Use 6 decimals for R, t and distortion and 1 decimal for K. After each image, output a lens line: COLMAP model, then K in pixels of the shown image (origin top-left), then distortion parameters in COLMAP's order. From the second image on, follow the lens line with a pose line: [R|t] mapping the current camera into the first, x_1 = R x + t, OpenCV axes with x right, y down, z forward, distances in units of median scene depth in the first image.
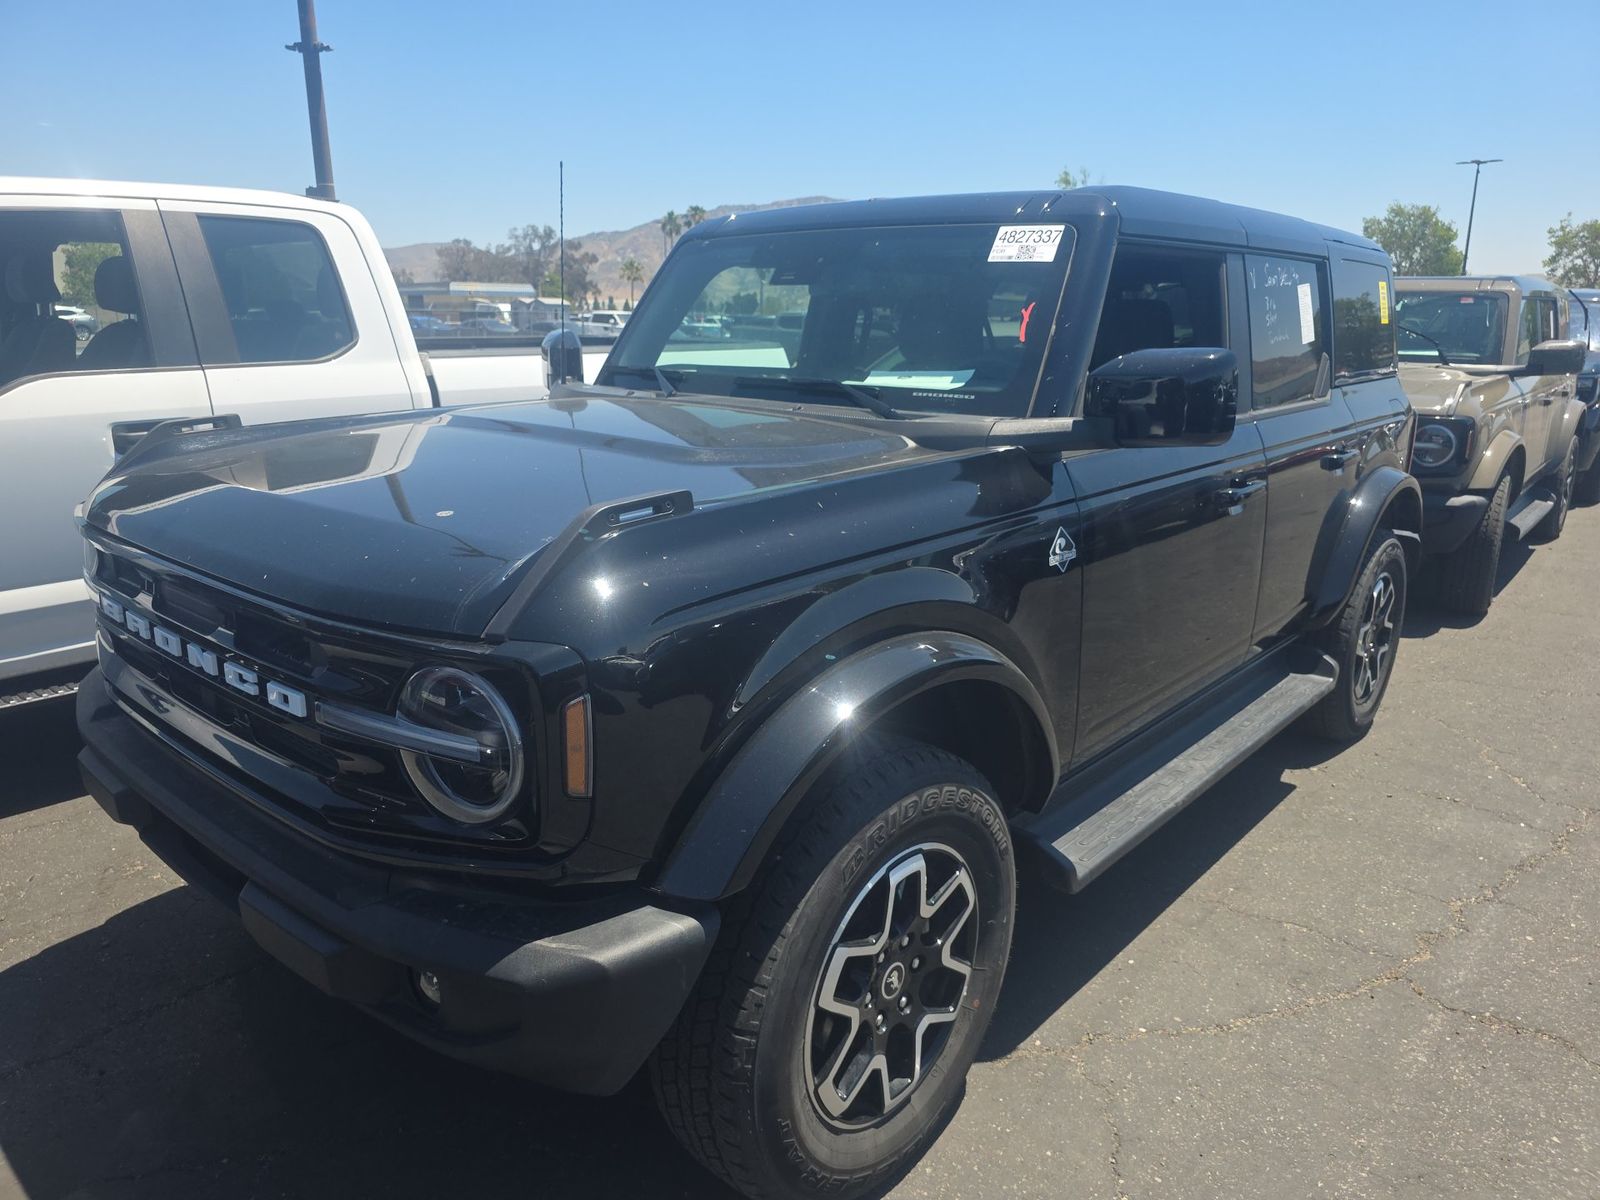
lens RADIAL K [[1099.9, 0, 796.6], [0, 1099.9, 587.3], [0, 0, 1]] dist [0.033081, 0.000664]
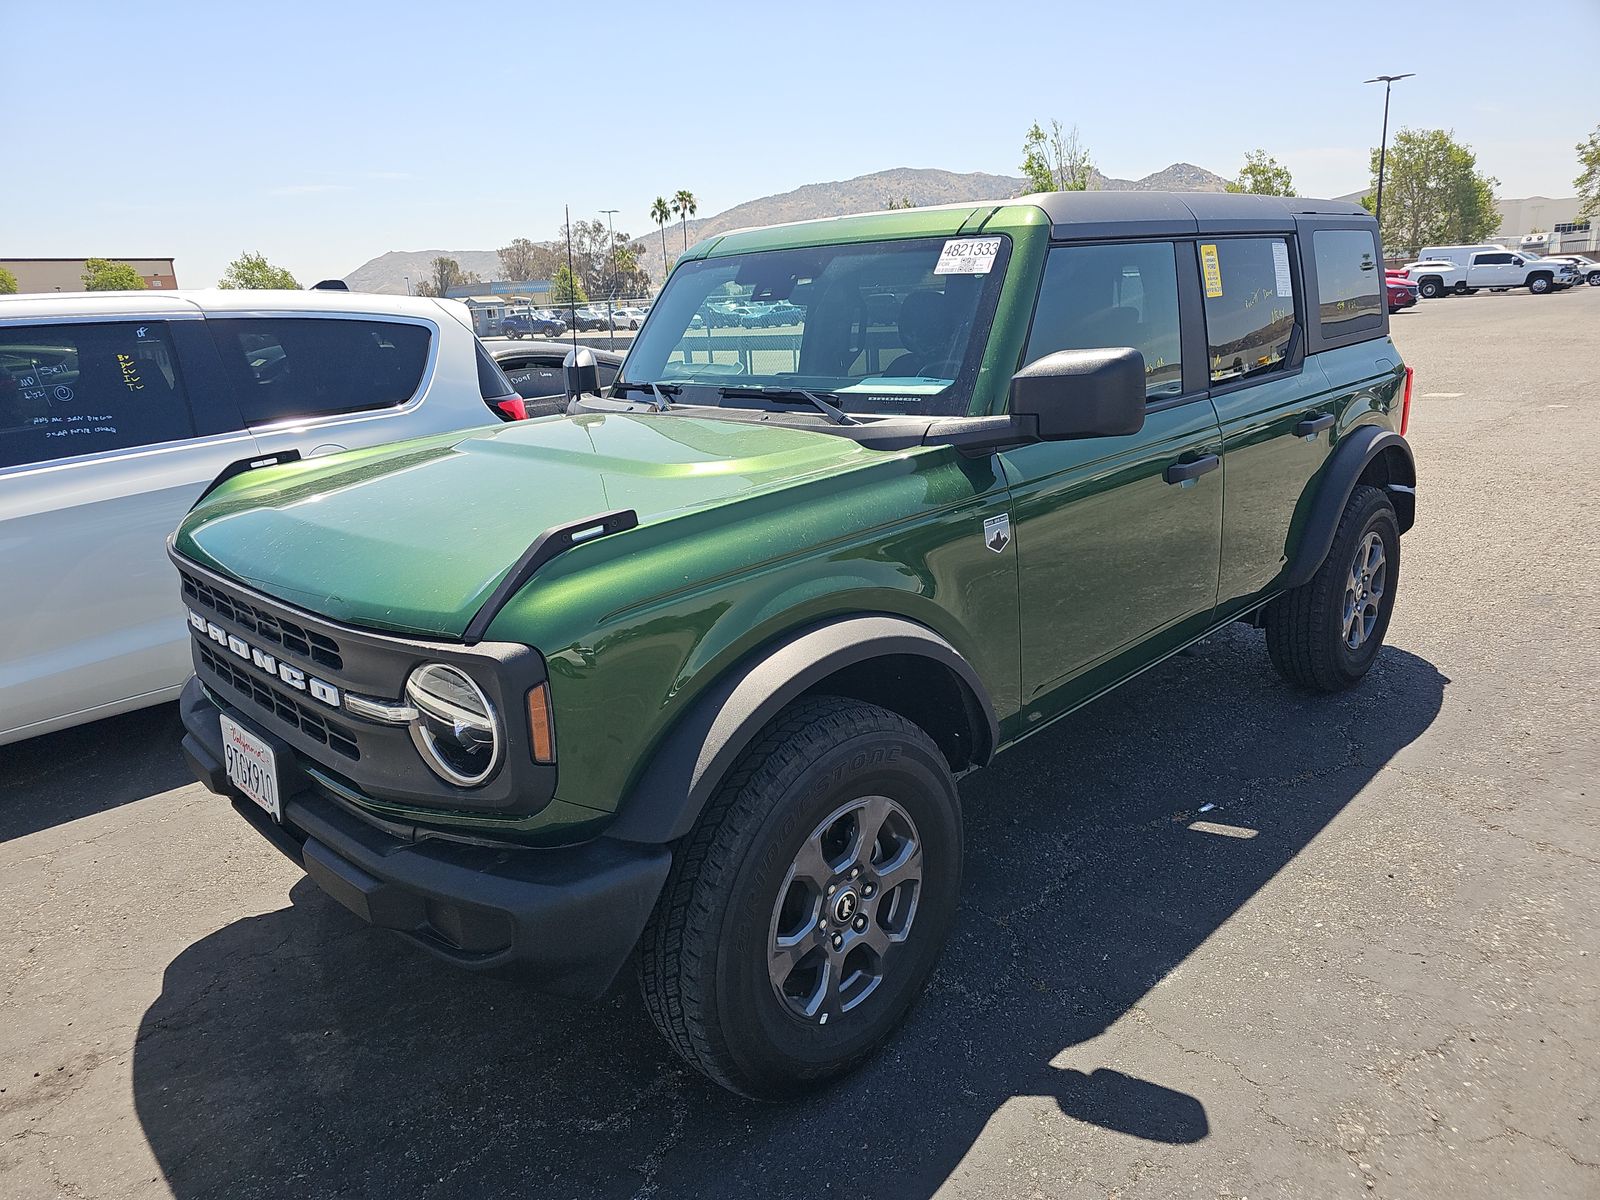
lens RADIAL K [[1106.8, 0, 800.0], [0, 1106.8, 600.0], [0, 0, 1]] dist [0.002639, -0.001431]
pose [[0.996508, -0.041667, -0.072359, 0.129537], [0.044429, 0.998327, 0.036996, -0.019577], [0.070697, -0.040082, 0.996692, -0.158825]]
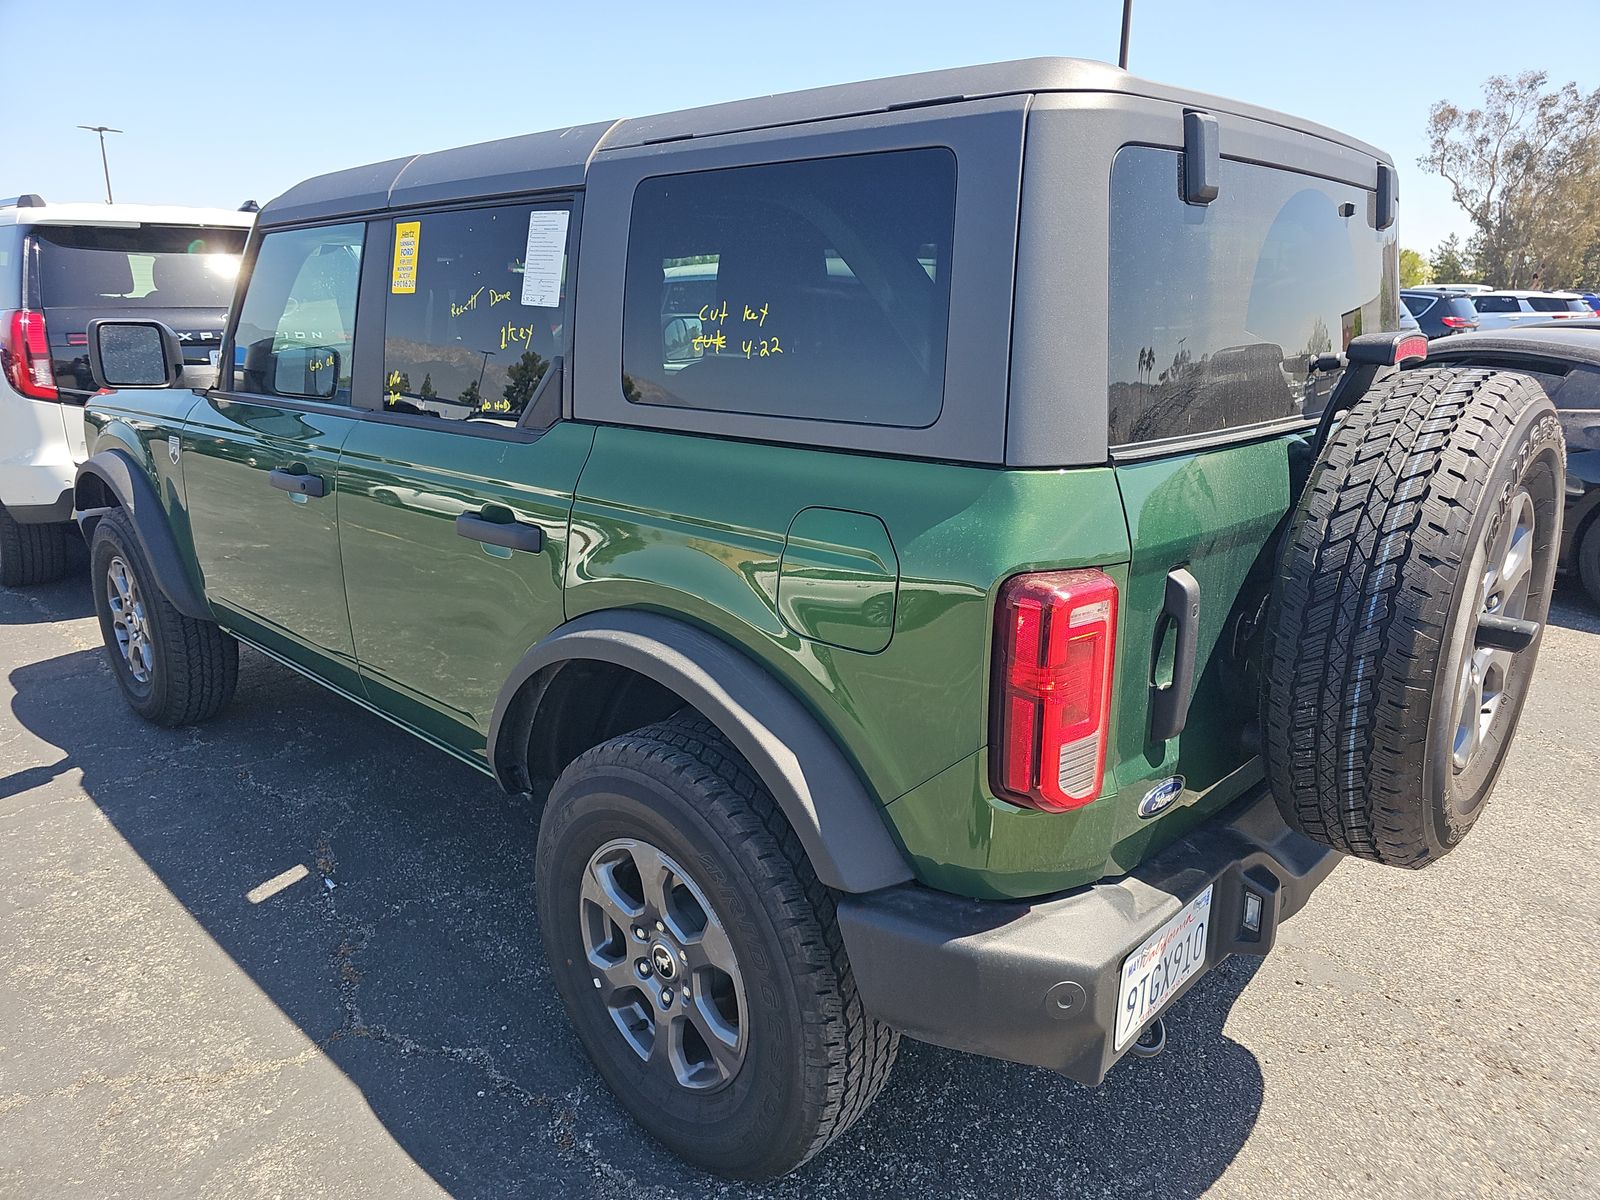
lens RADIAL K [[1106.8, 0, 800.0], [0, 1106.8, 600.0], [0, 0, 1]] dist [0.002639, -0.001431]
pose [[-0.057451, 0.250424, -0.966430, 1.725706], [-0.244911, 0.934914, 0.256816, -0.442752], [0.967842, 0.251443, 0.007620, 1.840636]]
